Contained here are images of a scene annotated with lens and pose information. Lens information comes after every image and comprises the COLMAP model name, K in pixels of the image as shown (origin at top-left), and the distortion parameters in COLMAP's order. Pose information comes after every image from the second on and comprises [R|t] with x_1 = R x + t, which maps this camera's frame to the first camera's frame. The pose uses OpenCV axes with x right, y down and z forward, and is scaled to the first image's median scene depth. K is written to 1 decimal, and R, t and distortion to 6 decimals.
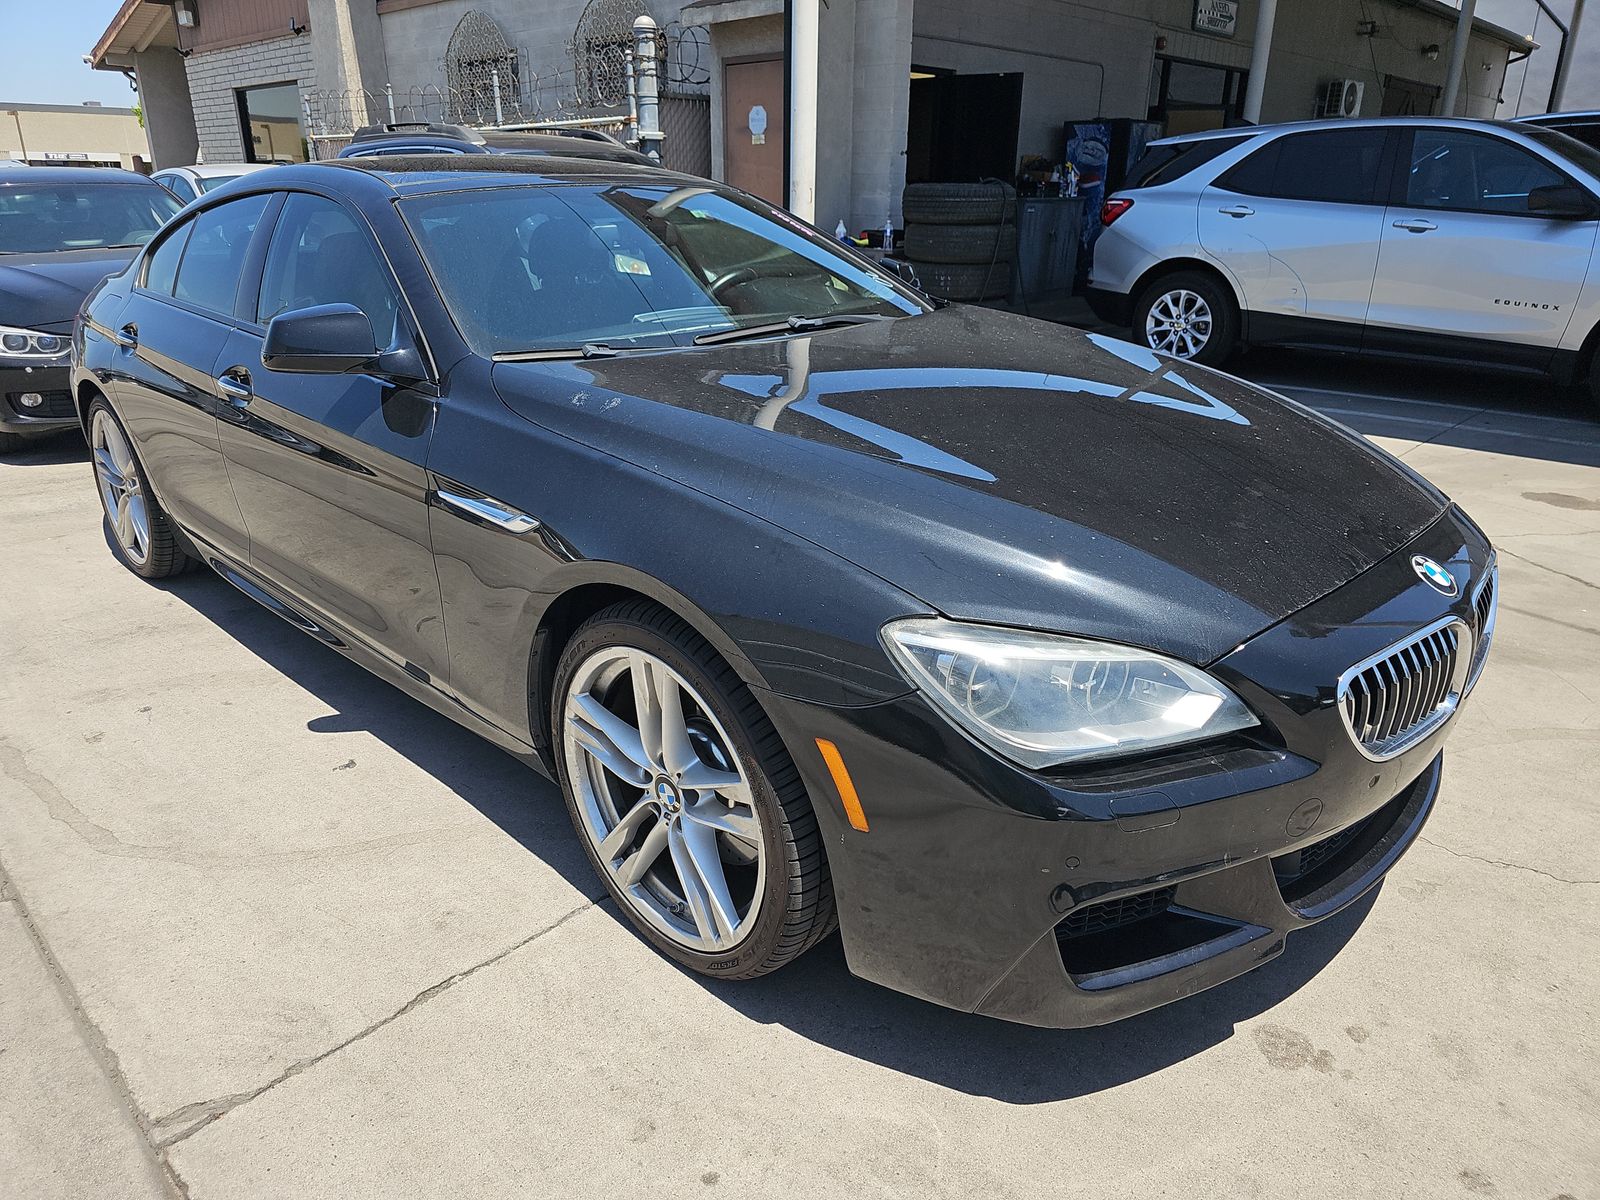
lens RADIAL K [[1066.5, 0, 788.7], [0, 1066.5, 593.1], [0, 0, 1]] dist [0.016527, -0.026795]
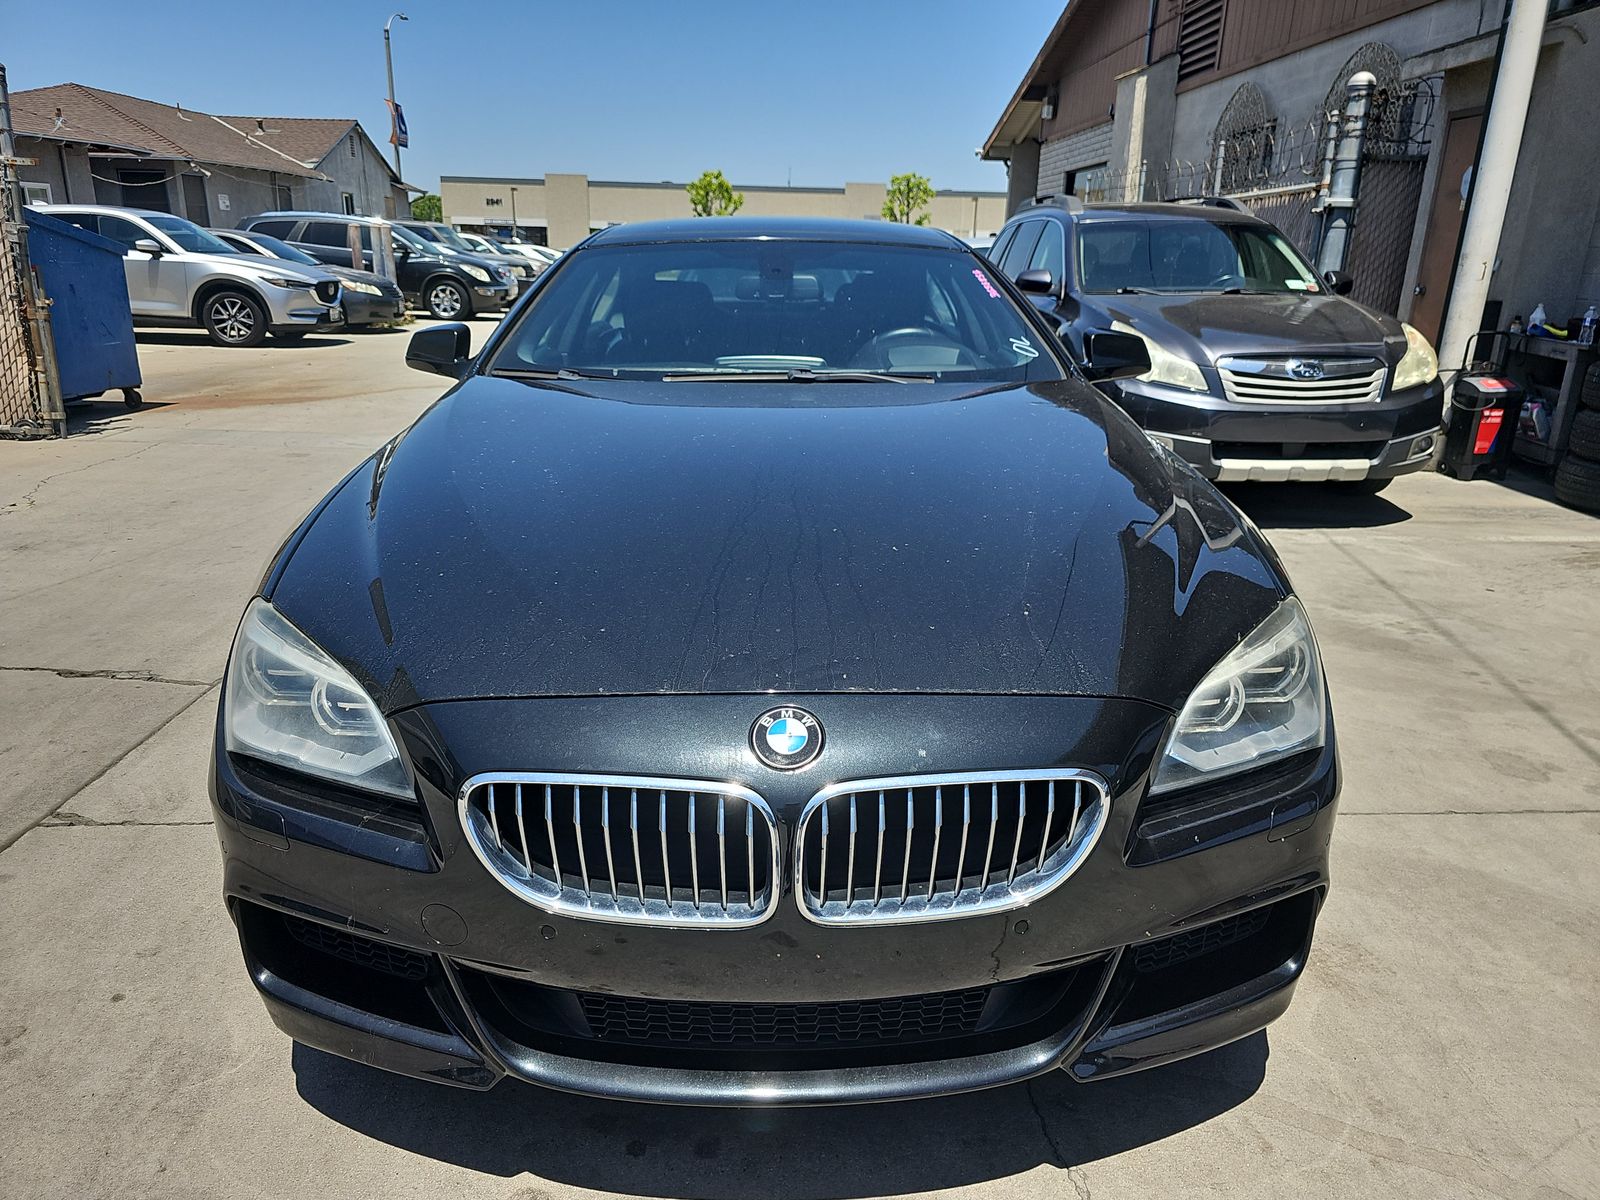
lens RADIAL K [[1066.5, 0, 791.0], [0, 1066.5, 608.3], [0, 0, 1]] dist [0.016527, -0.026795]
pose [[0.723124, 0.224080, -0.653361, 0.198317], [-0.257556, 0.965170, 0.045962, -0.025447], [0.640903, 0.135041, 0.755650, 0.080292]]
